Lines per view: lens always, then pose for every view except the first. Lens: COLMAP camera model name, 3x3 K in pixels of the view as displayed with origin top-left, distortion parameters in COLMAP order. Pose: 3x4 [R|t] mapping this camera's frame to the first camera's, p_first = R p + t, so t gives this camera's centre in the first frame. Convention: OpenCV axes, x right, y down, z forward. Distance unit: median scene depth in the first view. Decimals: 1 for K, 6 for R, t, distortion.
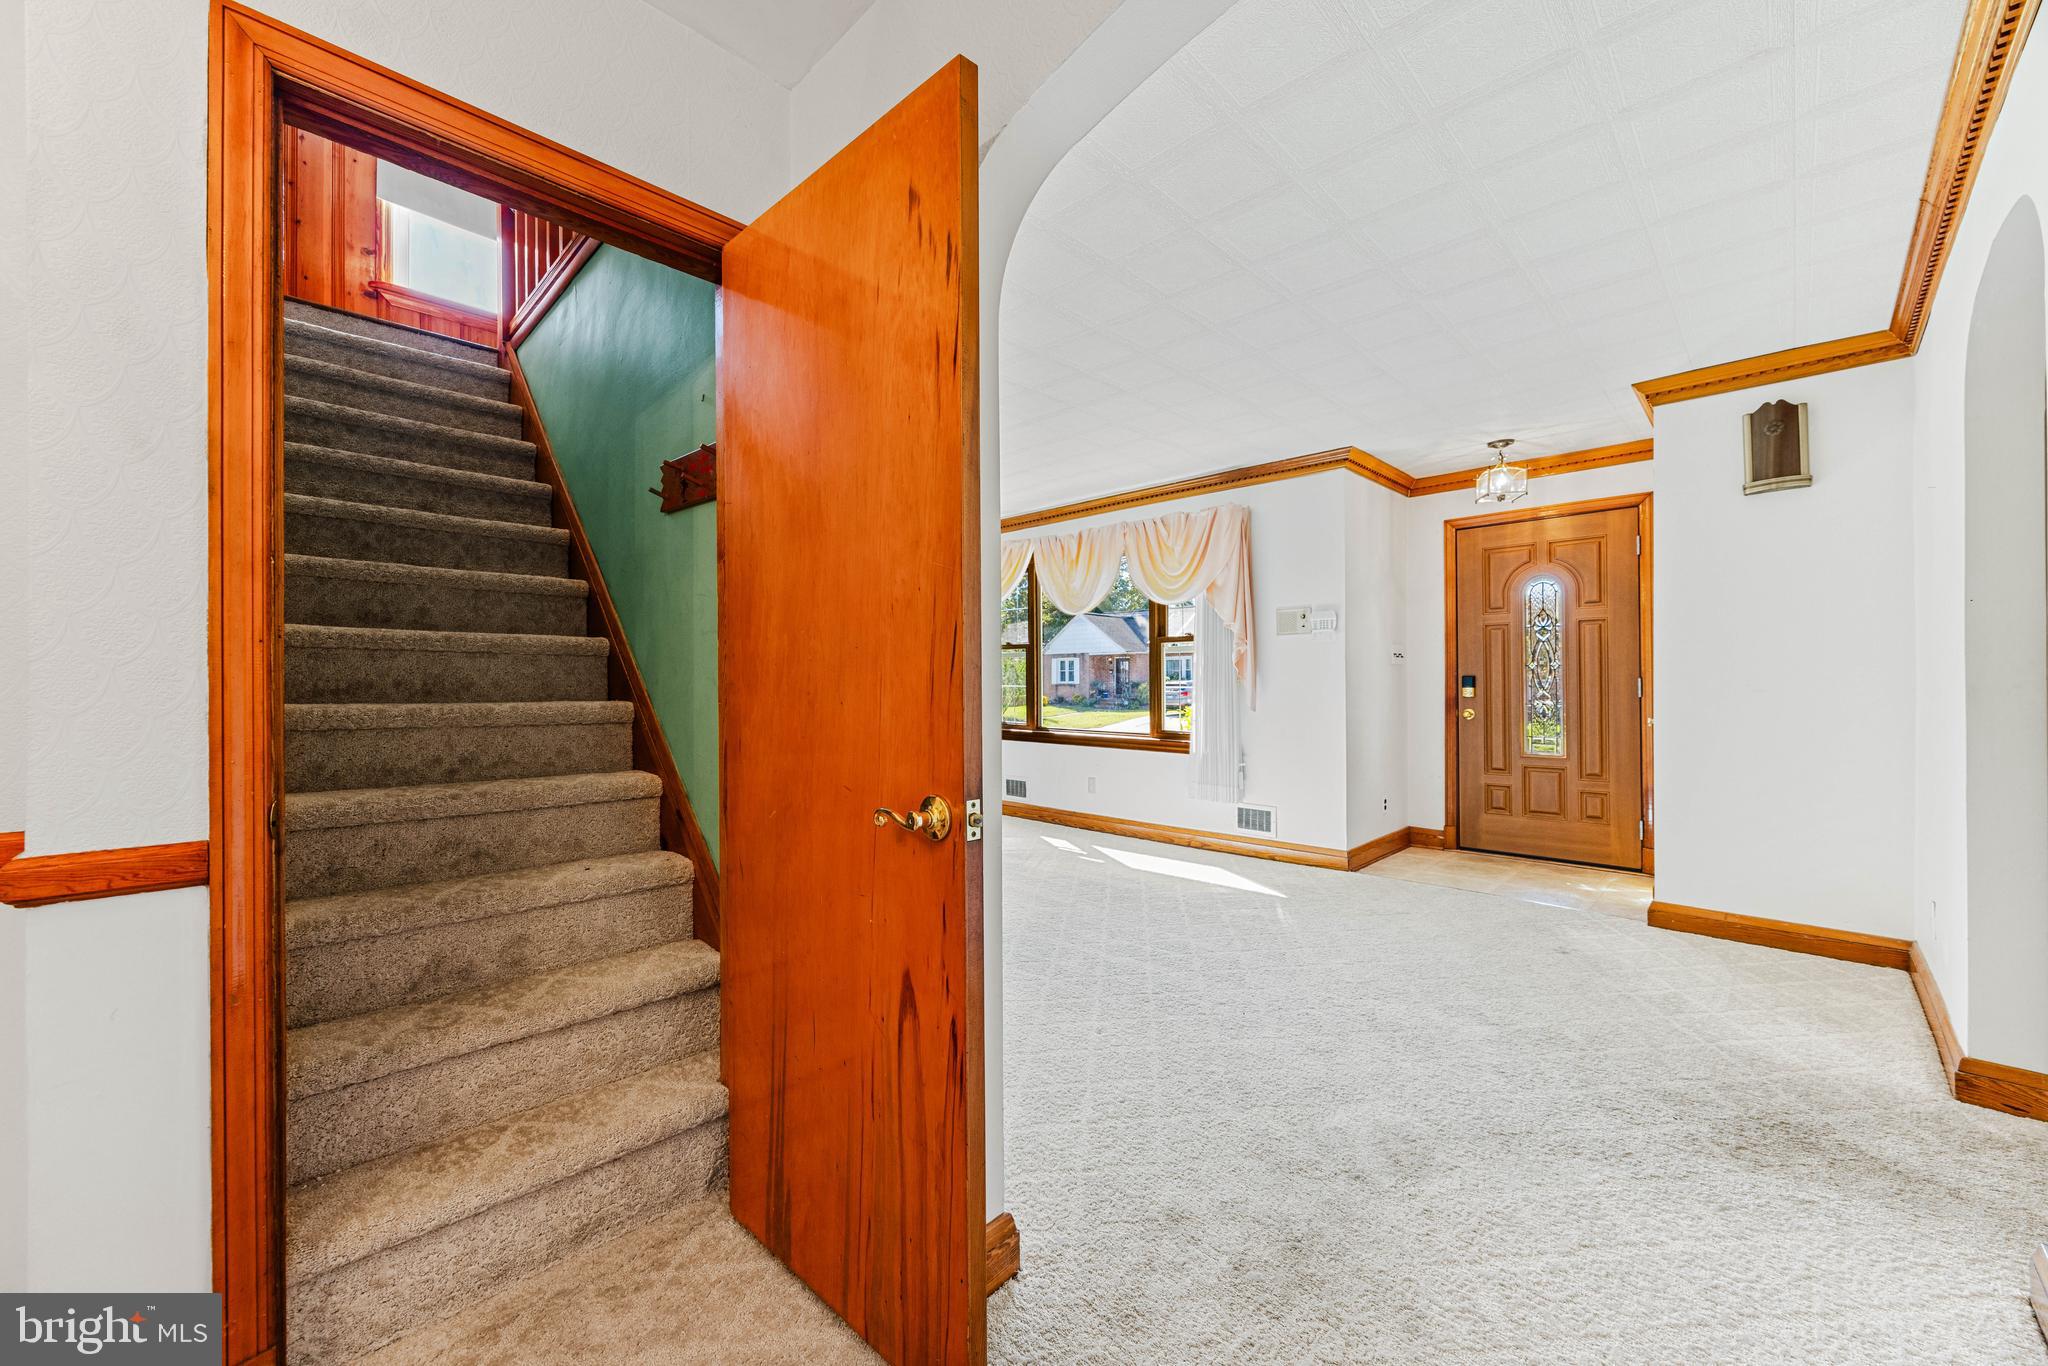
lens RADIAL K [[778.1, 0, 1014.6], [0, 778.1, 681.9], [0, 0, 1]] dist [-0.002207, -0.000423]
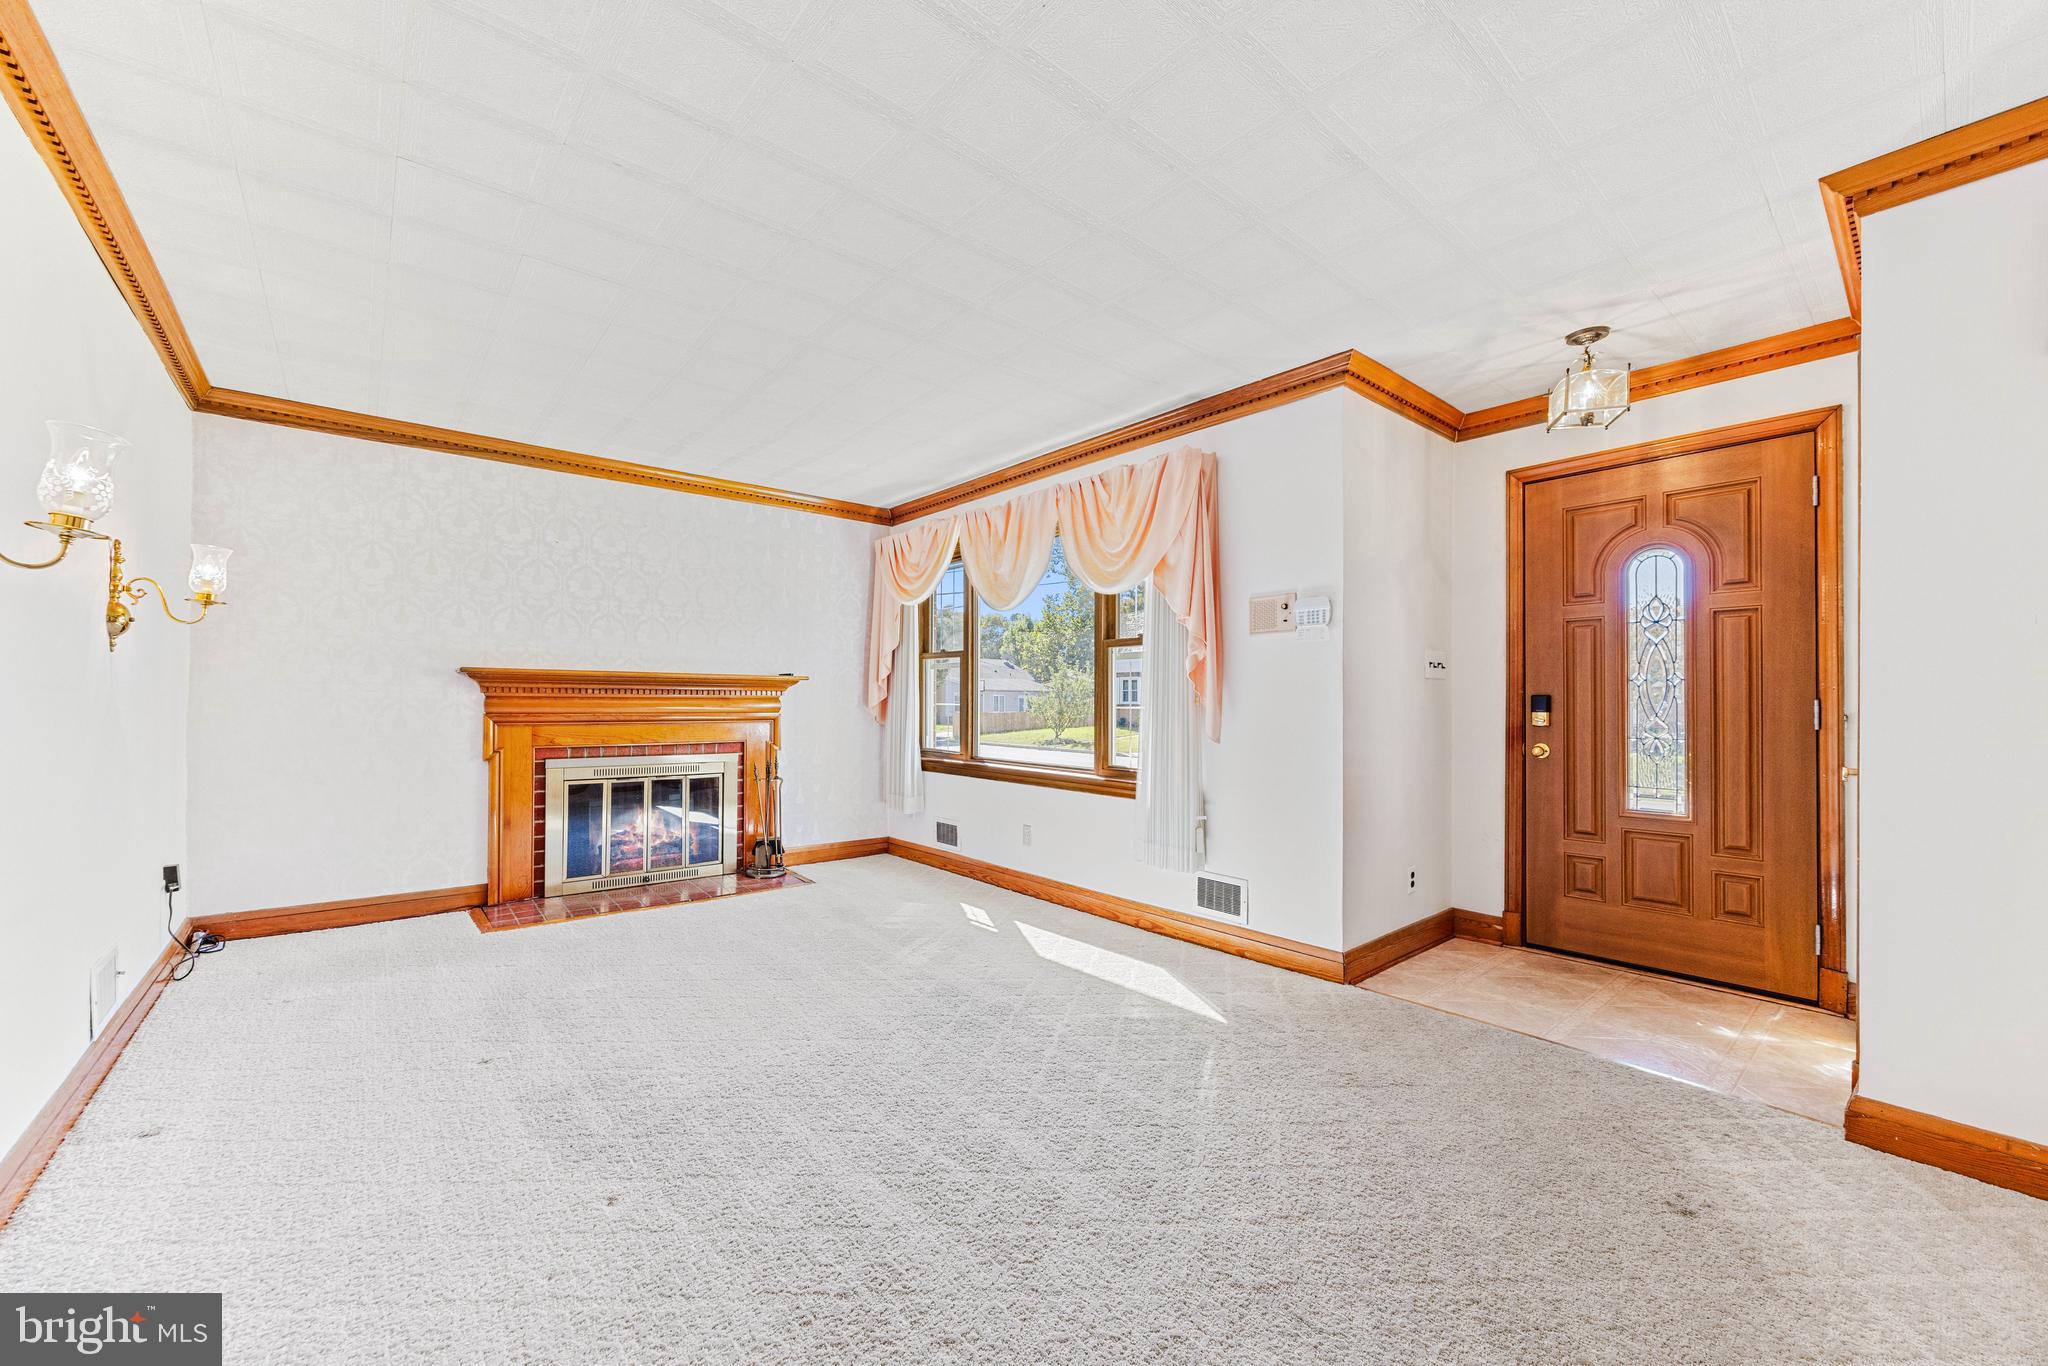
lens RADIAL K [[793.7, 0, 1022.3], [0, 793.7, 698.2], [0, 0, 1]] dist [-0.000161, -0.000051]
pose [[0.996463, 0.009177, -0.083529, 0.195933], [-0.009554, 0.999946, -0.004110, 0.002333], [0.083487, 0.004893, 0.996497, 0.276713]]
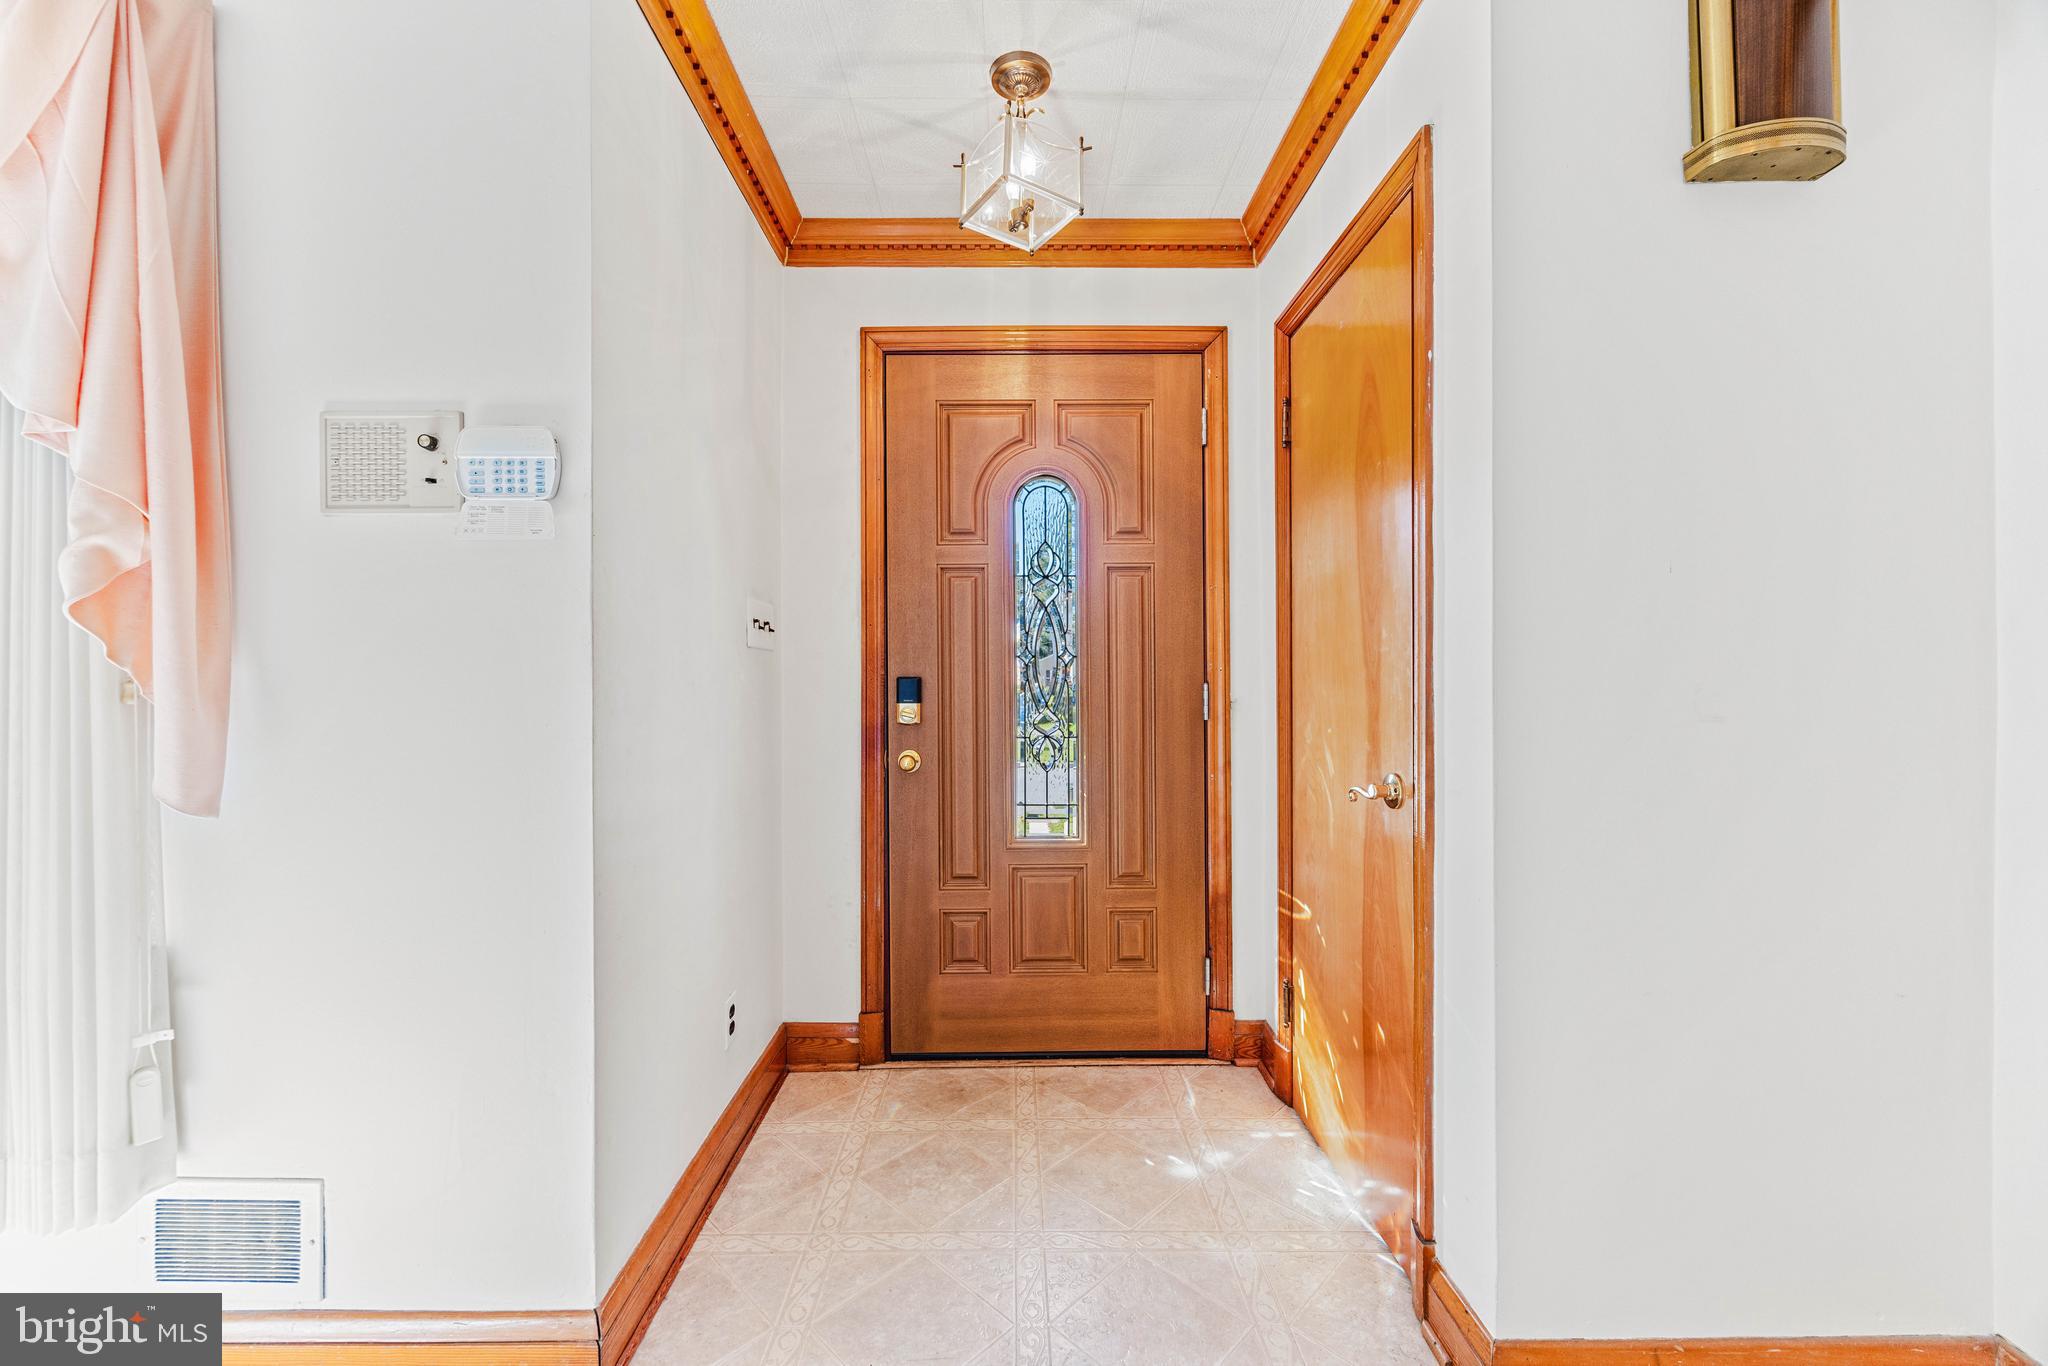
lens RADIAL K [[791.6, 0, 1023.4], [0, 791.6, 686.0], [0, 0, 1]] dist [-0.003818, -0.000011]
pose [[0.700433, 0.001971, 0.713715, 0.317161], [-0.001232, 0.999998, -0.001552, -0.002044], [-0.713717, 0.000208, 0.700434, 0.663032]]
